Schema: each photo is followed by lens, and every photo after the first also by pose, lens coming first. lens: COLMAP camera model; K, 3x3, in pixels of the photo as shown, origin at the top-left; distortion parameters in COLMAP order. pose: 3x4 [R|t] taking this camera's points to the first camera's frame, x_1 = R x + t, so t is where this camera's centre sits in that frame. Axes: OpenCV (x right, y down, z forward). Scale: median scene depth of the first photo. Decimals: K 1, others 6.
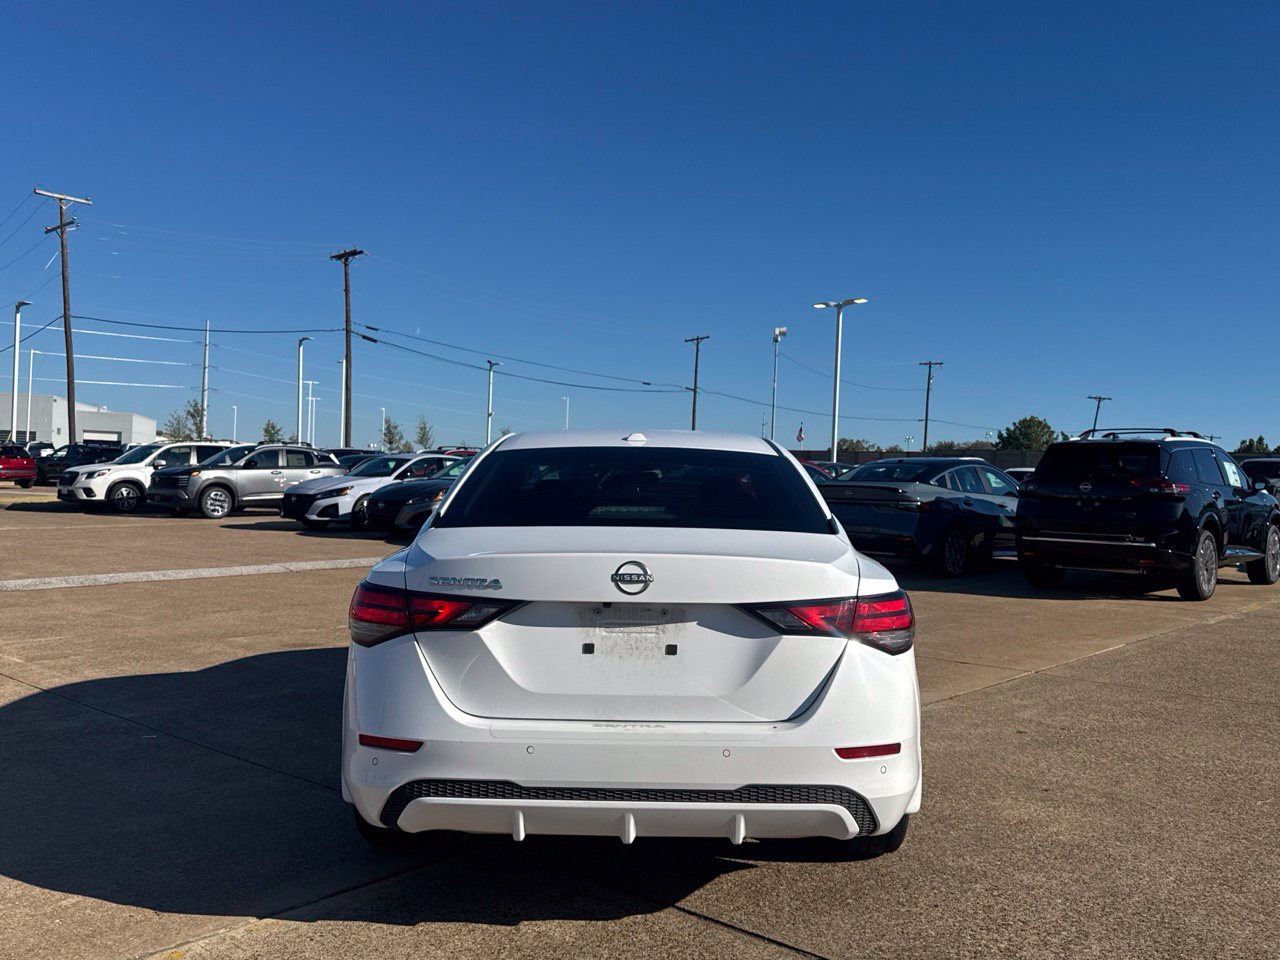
lens RADIAL K [[1134.9, 0, 635.3], [0, 1134.9, 477.7], [0, 0, 1]] dist [0.152206, -0.292743]
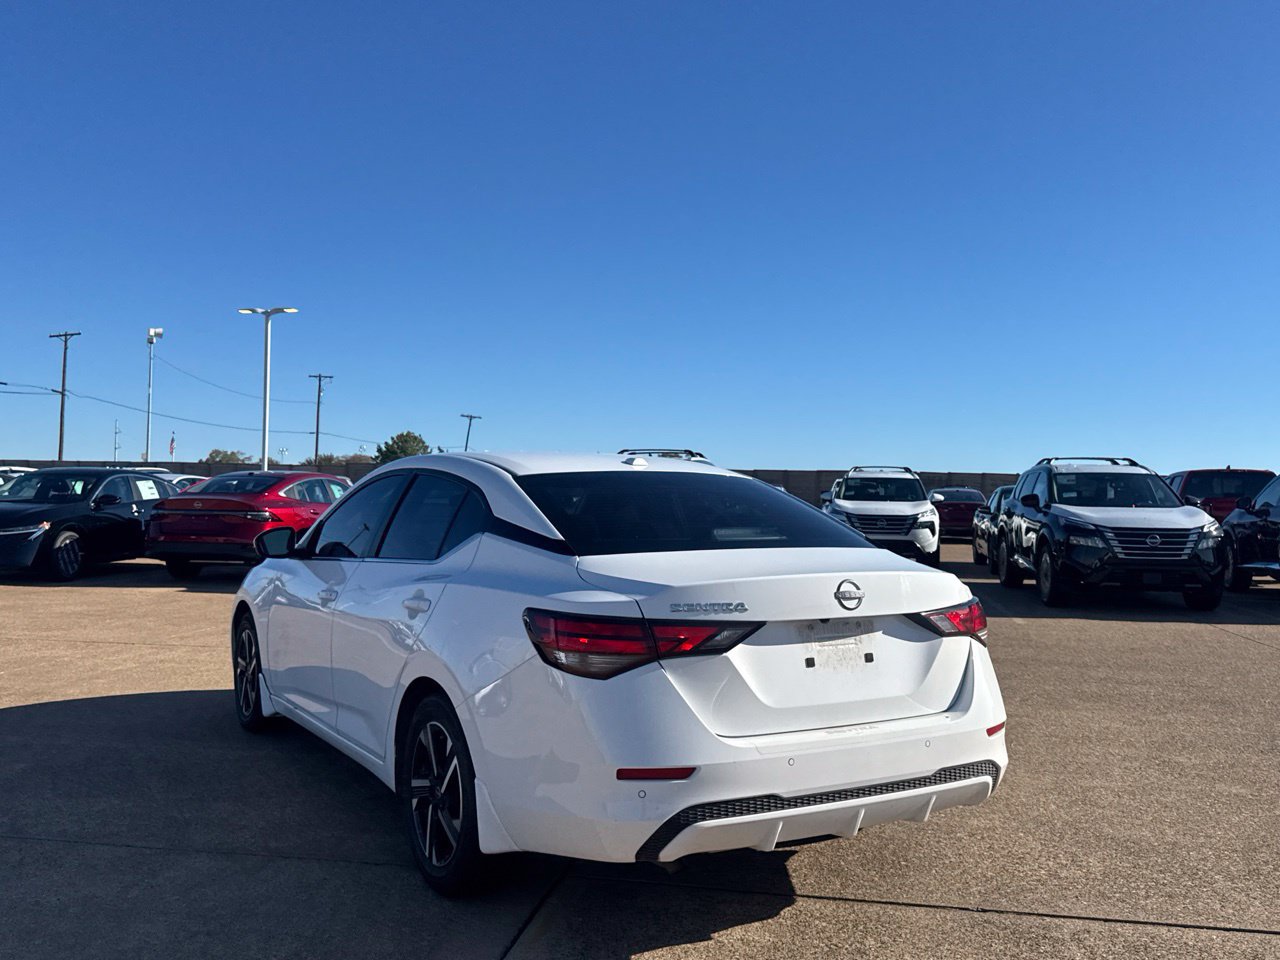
lens RADIAL K [[1134.9, 0, 637.7], [0, 1134.9, 480.1], [0, 0, 1]] dist [0.152206, -0.292743]
pose [[0.852052, -0.001286, 0.523456, -0.687599], [0.005944, 0.999956, -0.007219, -0.014592], [-0.523424, 0.009262, 0.852022, 0.150257]]
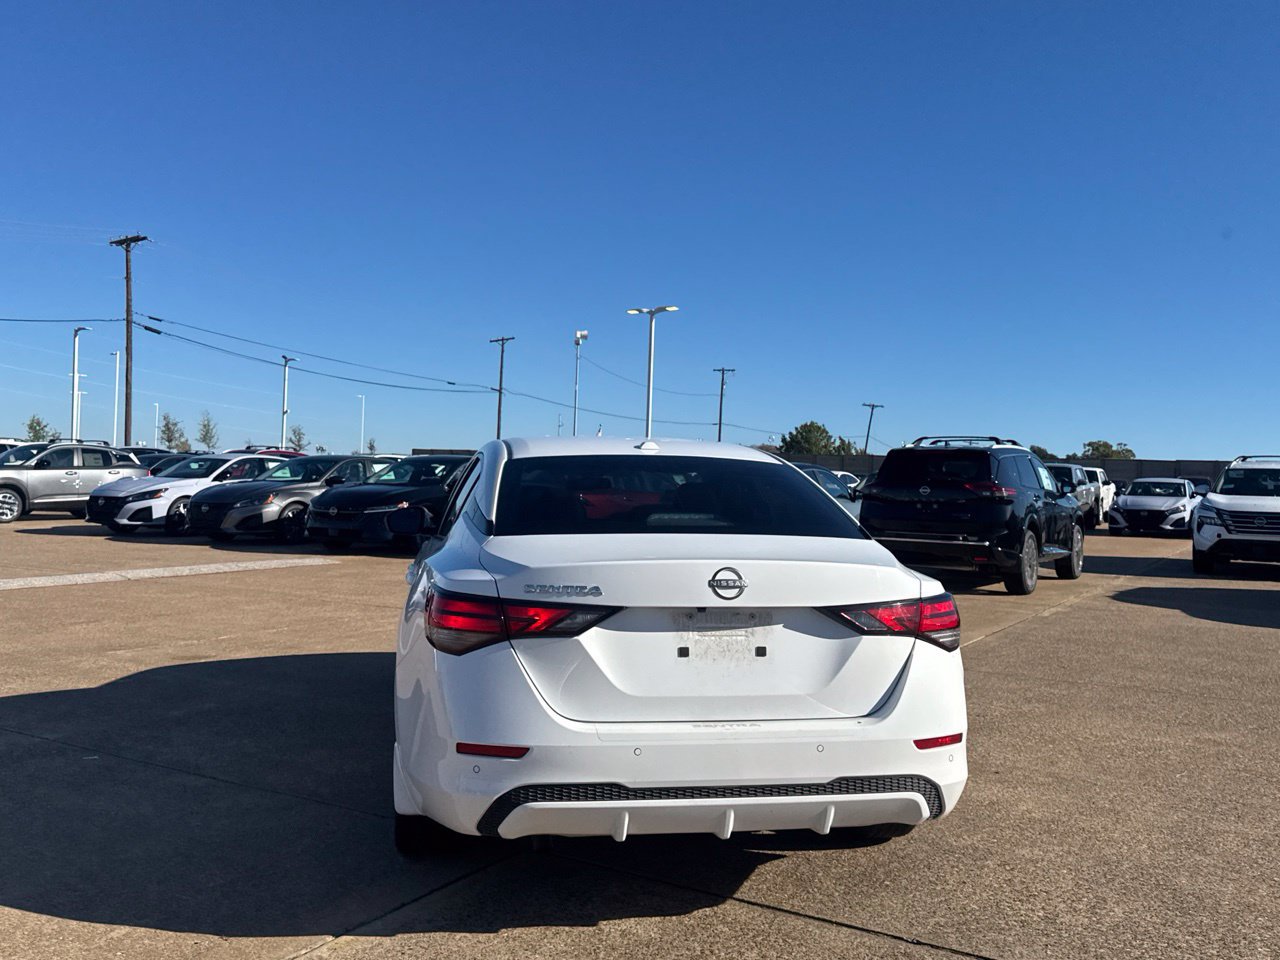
lens RADIAL K [[1134.9, 0, 634.6], [0, 1134.9, 465.1], [0, 0, 1]] dist [0.152206, -0.292743]
pose [[0.983042, 0.005240, 0.183308, -0.254876], [-0.003083, 0.999923, -0.012051, -0.007222], [-0.183357, 0.011282, 0.982982, -0.014025]]
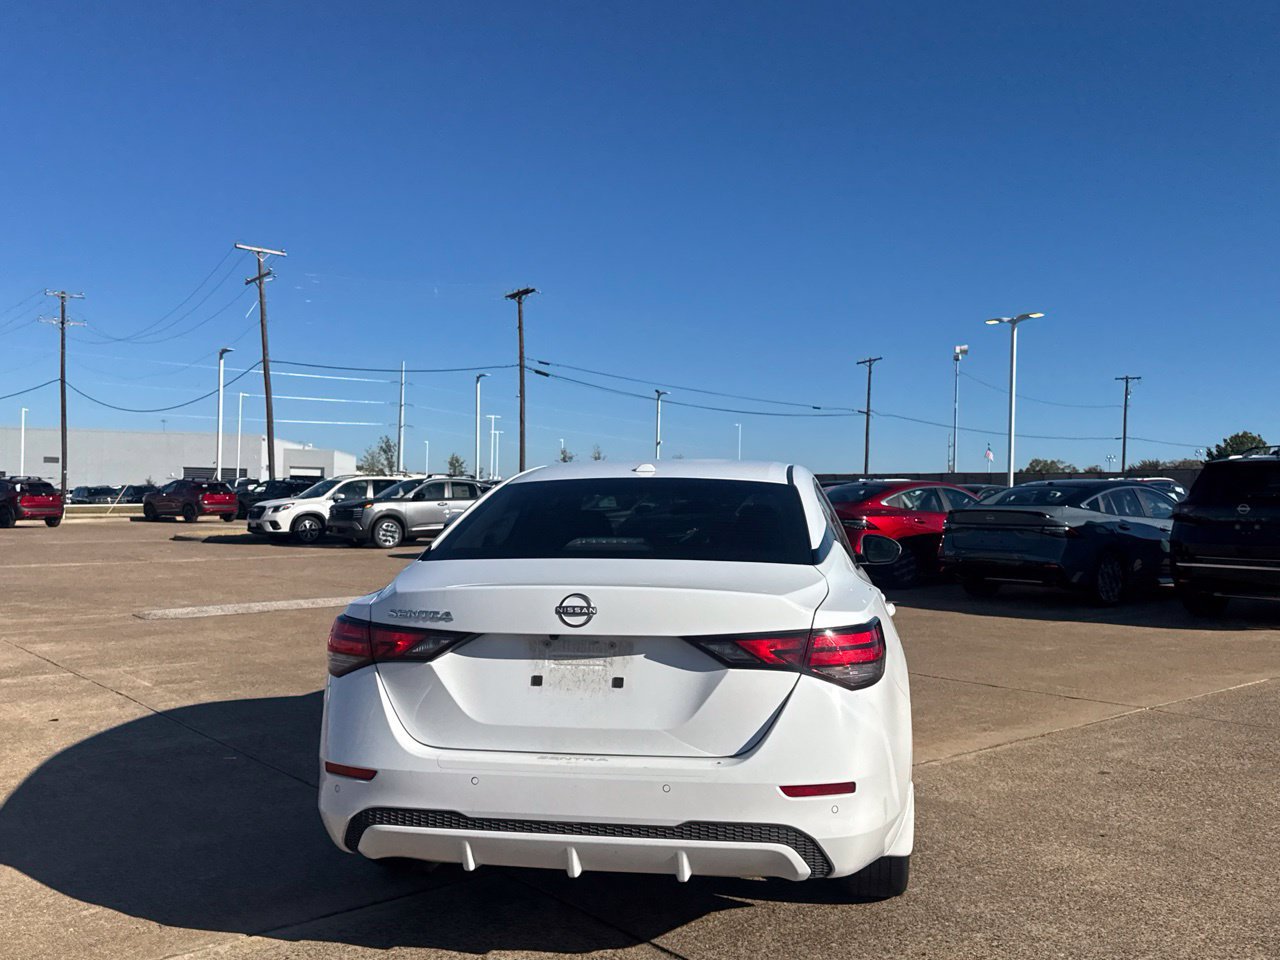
lens RADIAL K [[1134.9, 0, 637.3], [0, 1134.9, 488.4], [0, 0, 1]] dist [0.152206, -0.292743]
pose [[0.987451, -0.016154, -0.157100, 0.191317], [0.013915, 0.999785, -0.015340, -0.002876], [0.157314, 0.012962, 0.987464, 0.015640]]
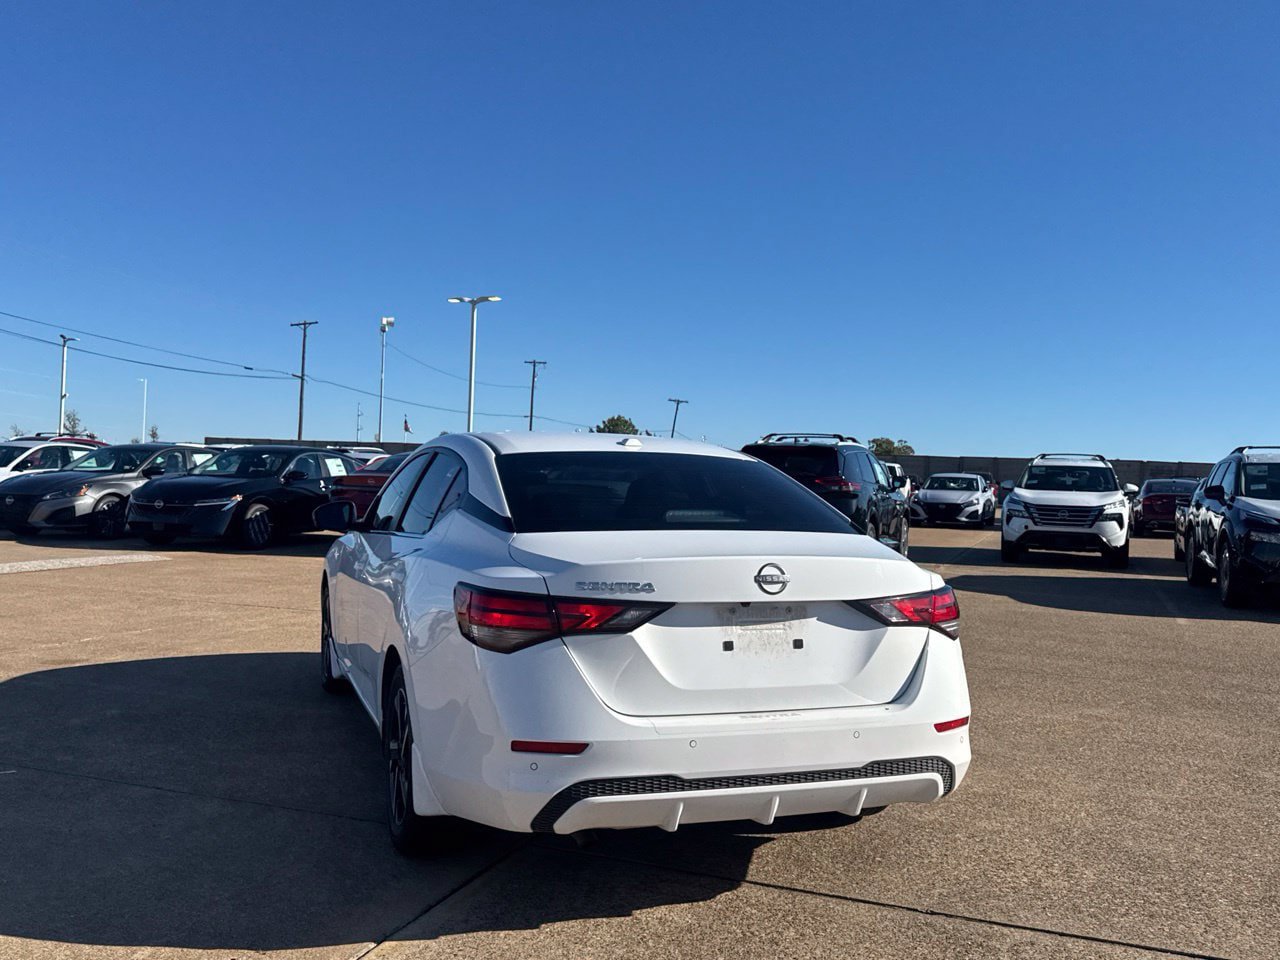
lens RADIAL K [[1134.9, 0, 637.5], [0, 1134.9, 481.1], [0, 0, 1]] dist [0.152206, -0.292743]
pose [[0.935162, 0.006388, 0.354162, -0.460344], [-0.009704, 0.999924, 0.007588, -0.010508], [-0.354087, -0.010533, 0.935153, 0.032065]]
